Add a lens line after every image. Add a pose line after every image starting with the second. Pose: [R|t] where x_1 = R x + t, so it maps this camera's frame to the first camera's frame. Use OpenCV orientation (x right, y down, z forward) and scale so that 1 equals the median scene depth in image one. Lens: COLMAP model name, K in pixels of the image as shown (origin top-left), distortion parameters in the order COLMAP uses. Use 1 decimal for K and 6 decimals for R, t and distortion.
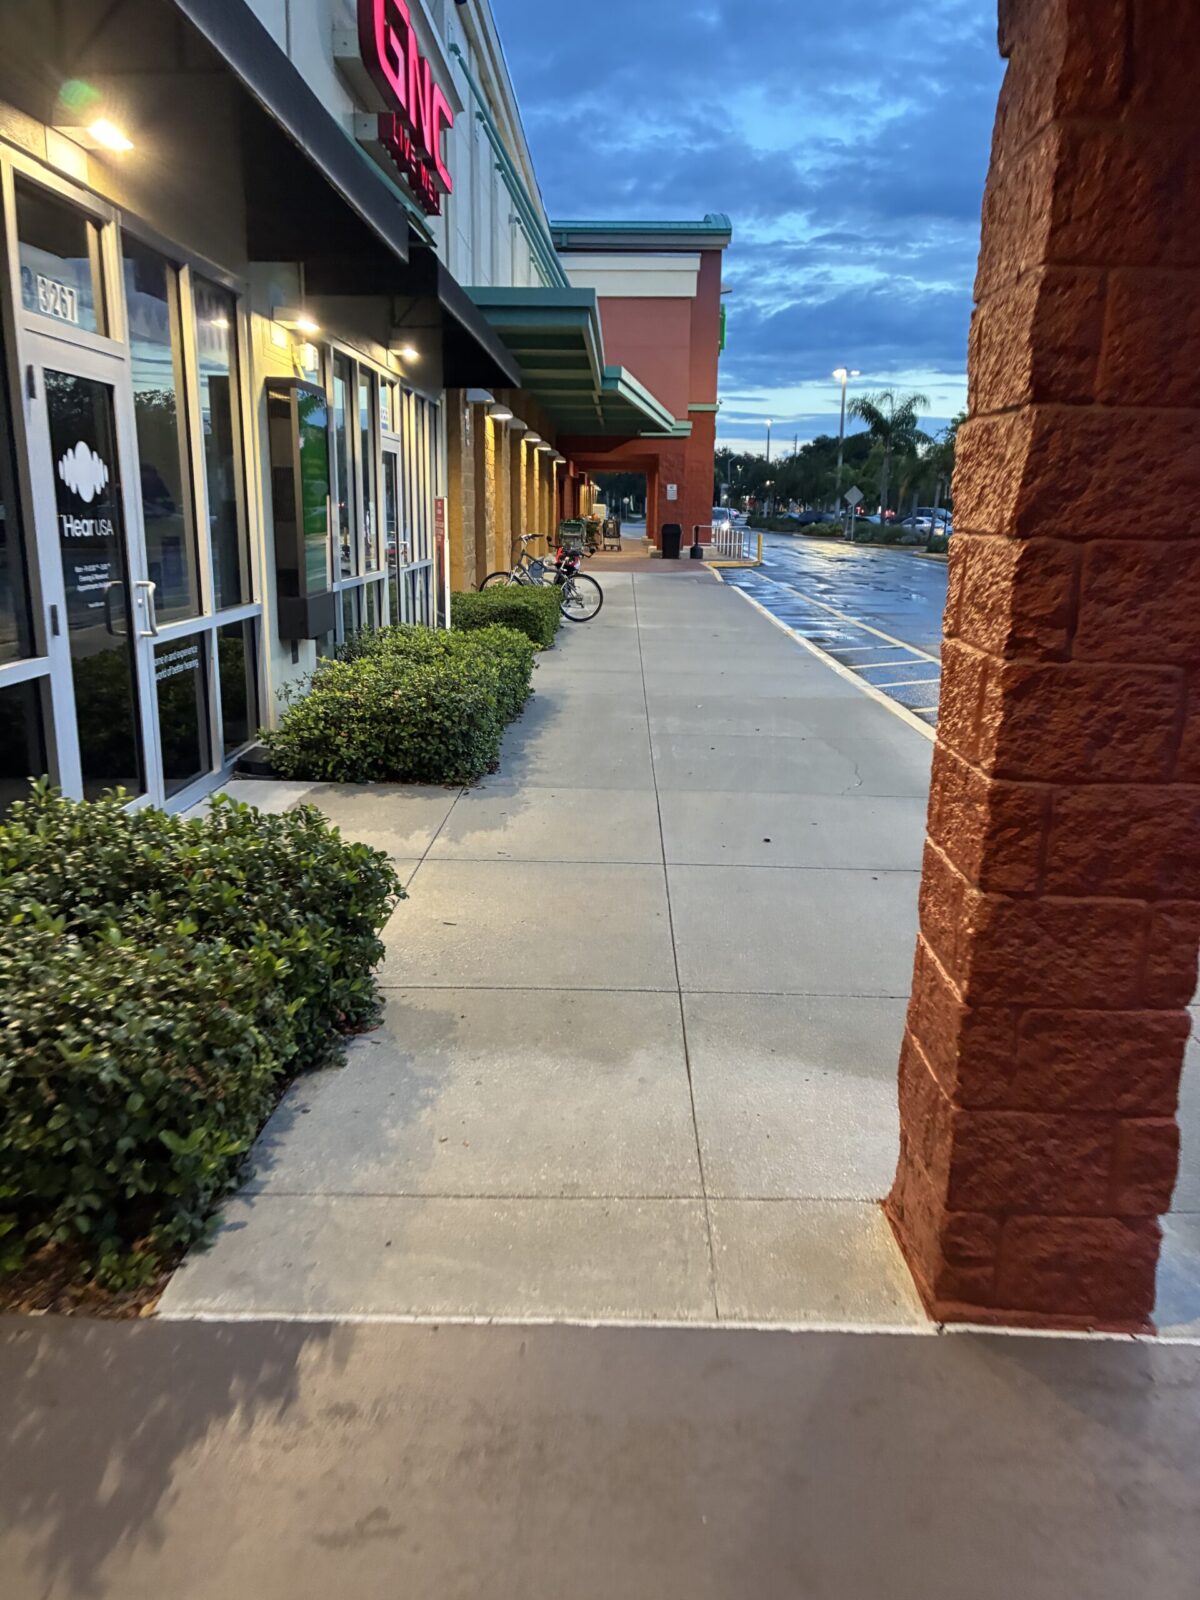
lens RADIAL K [[1230.2, 0, 603.6], [0, 1230.2, 832.8], [0, 0, 1]] dist [0.049790, -0.055133]
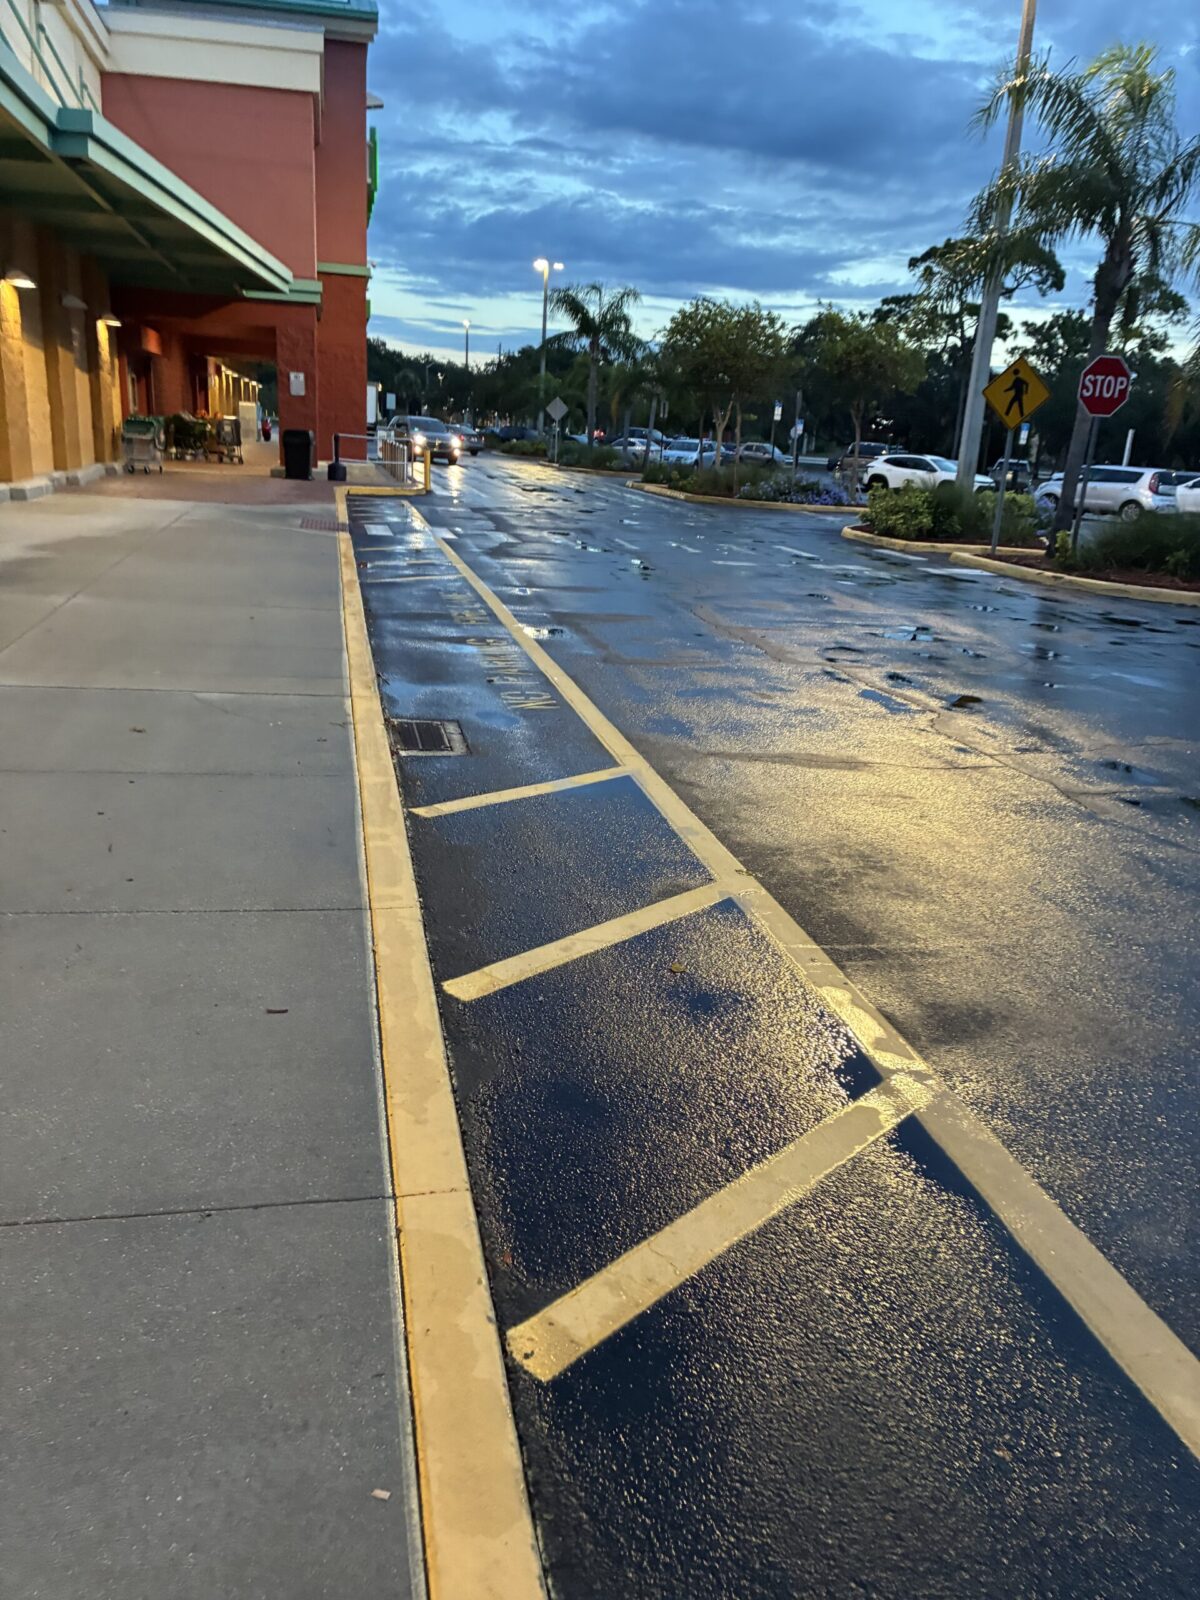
lens RADIAL K [[1230.2, 0, 603.6], [0, 1230.2, 832.8], [0, 0, 1]] dist [0.049790, -0.055133]
pose [[0.973703, -0.025790, 0.226359, 0.039967], [0.011175, 0.997783, 0.065611, -0.044421], [-0.227549, -0.061356, 0.971832, 0.177954]]
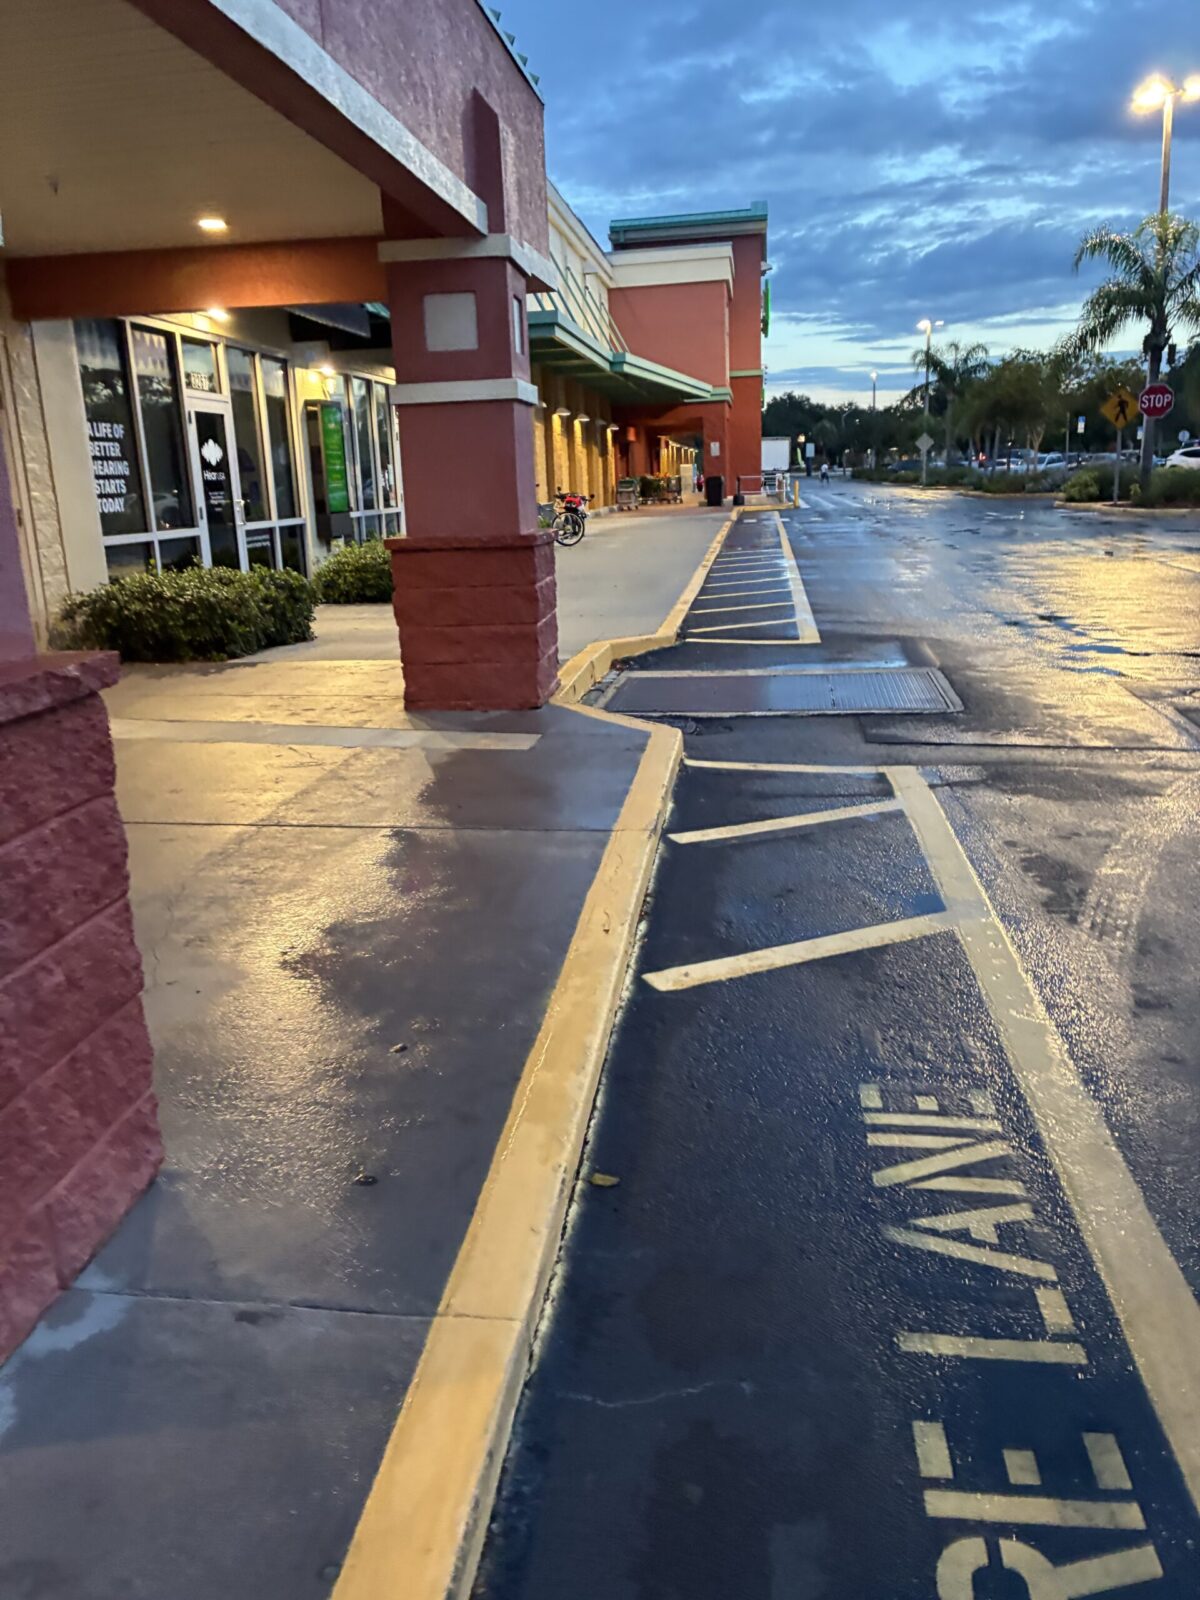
lens RADIAL K [[1244.2, 0, 588.0], [0, 1244.2, 796.0], [0, 0, 1]] dist [0.104036, -0.111642]
pose [[0.991339, -0.019187, -0.129920, 0.057784], [0.018411, 0.999805, -0.007171, 0.038554], [0.130032, 0.004717, 0.991499, -0.125649]]
